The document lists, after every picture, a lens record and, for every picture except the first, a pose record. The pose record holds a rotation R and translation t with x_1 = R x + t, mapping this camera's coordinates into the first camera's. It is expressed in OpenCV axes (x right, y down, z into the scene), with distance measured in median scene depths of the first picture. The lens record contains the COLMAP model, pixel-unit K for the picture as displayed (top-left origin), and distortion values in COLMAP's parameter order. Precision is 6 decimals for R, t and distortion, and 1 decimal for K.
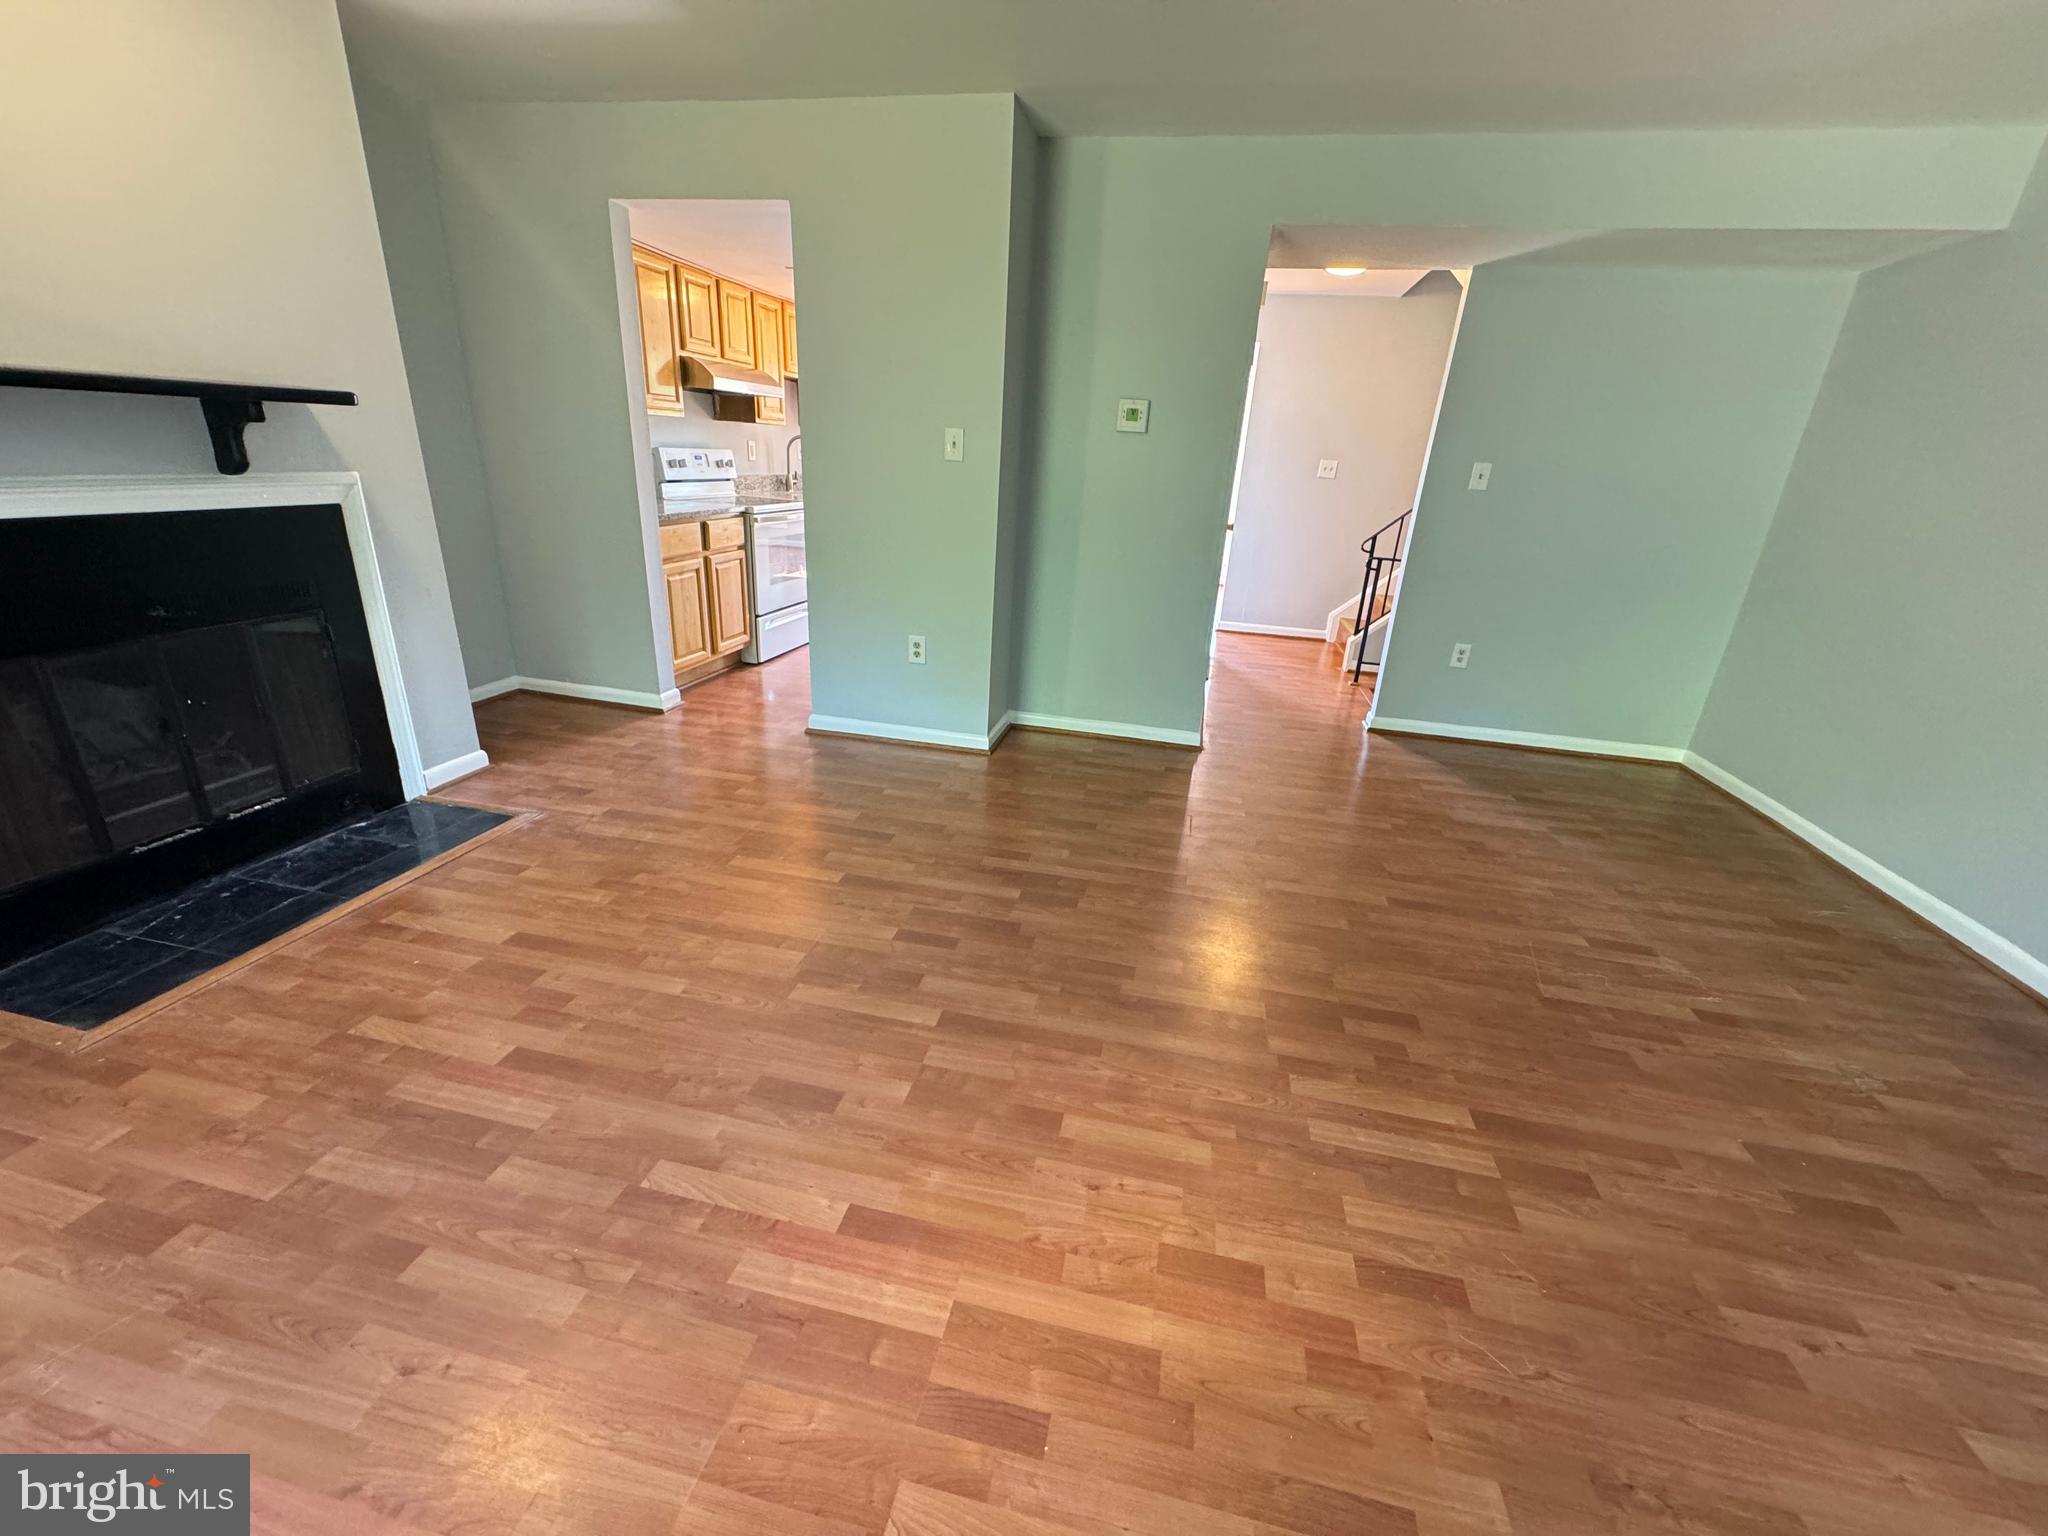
lens RADIAL K [[822.0, 0, 1021.1], [0, 822.0, 773.6], [0, 0, 1]] dist [0.001340, 0.000103]
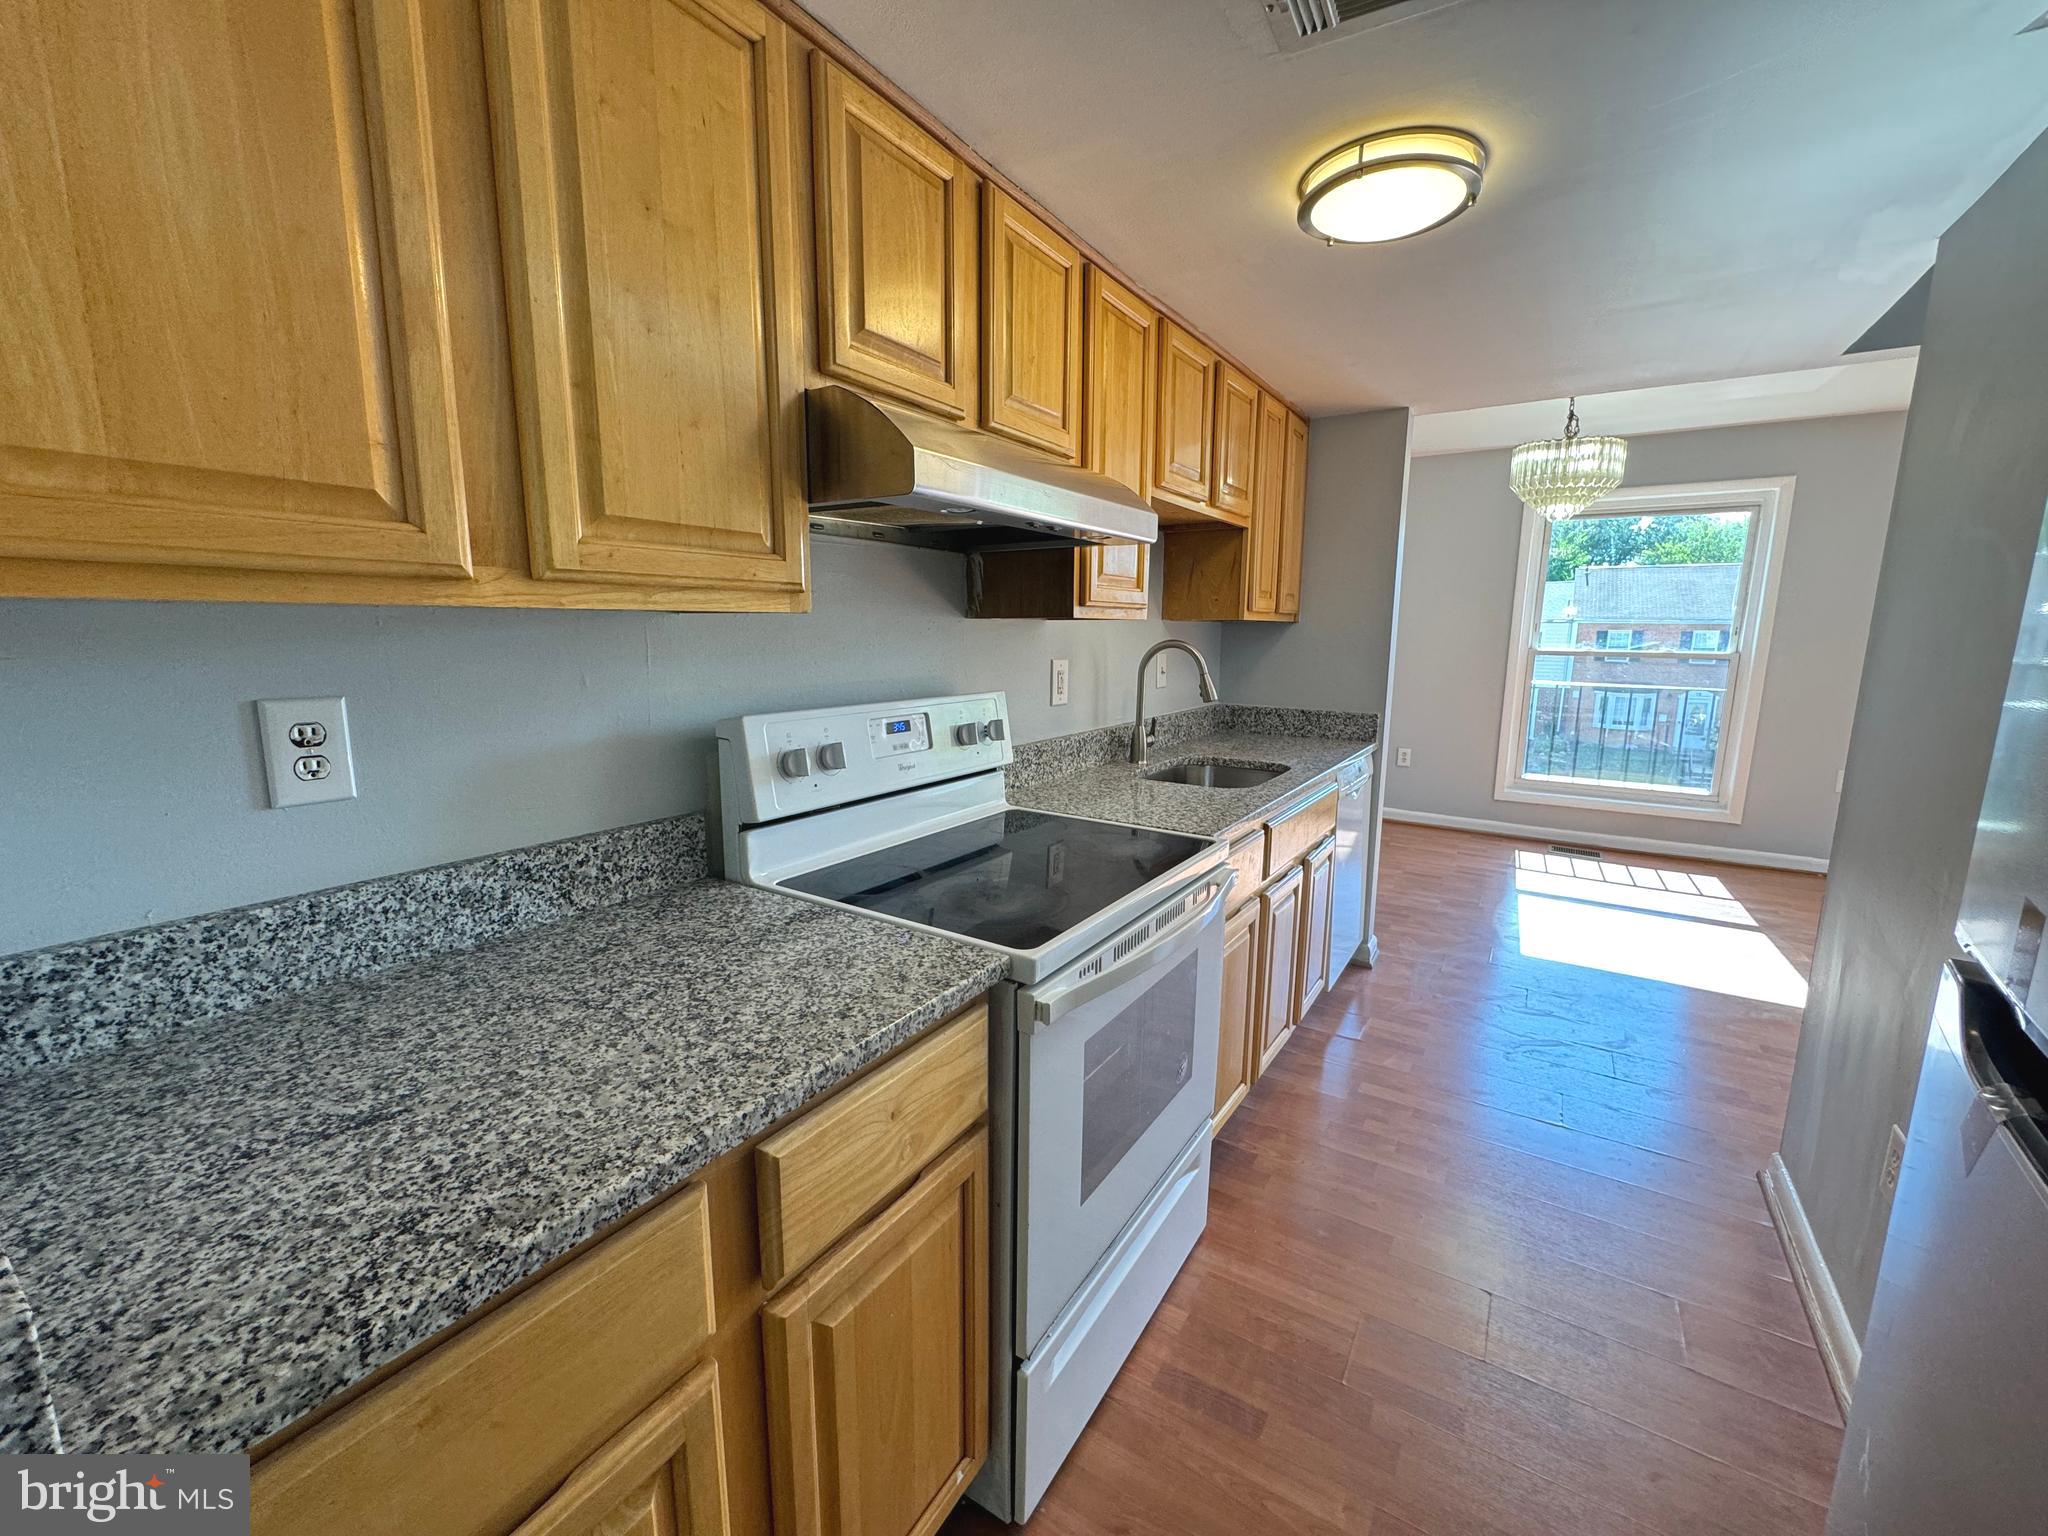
lens RADIAL K [[822.0, 0, 1020.5], [0, 822.0, 764.9], [0, 0, 1]] dist [0.001340, 0.000103]
pose [[0.935445, 0.005414, -0.353430, -0.229552], [-0.082058, 0.975892, -0.202239, -0.306673], [0.343815, 0.218185, 0.913338, 0.718505]]
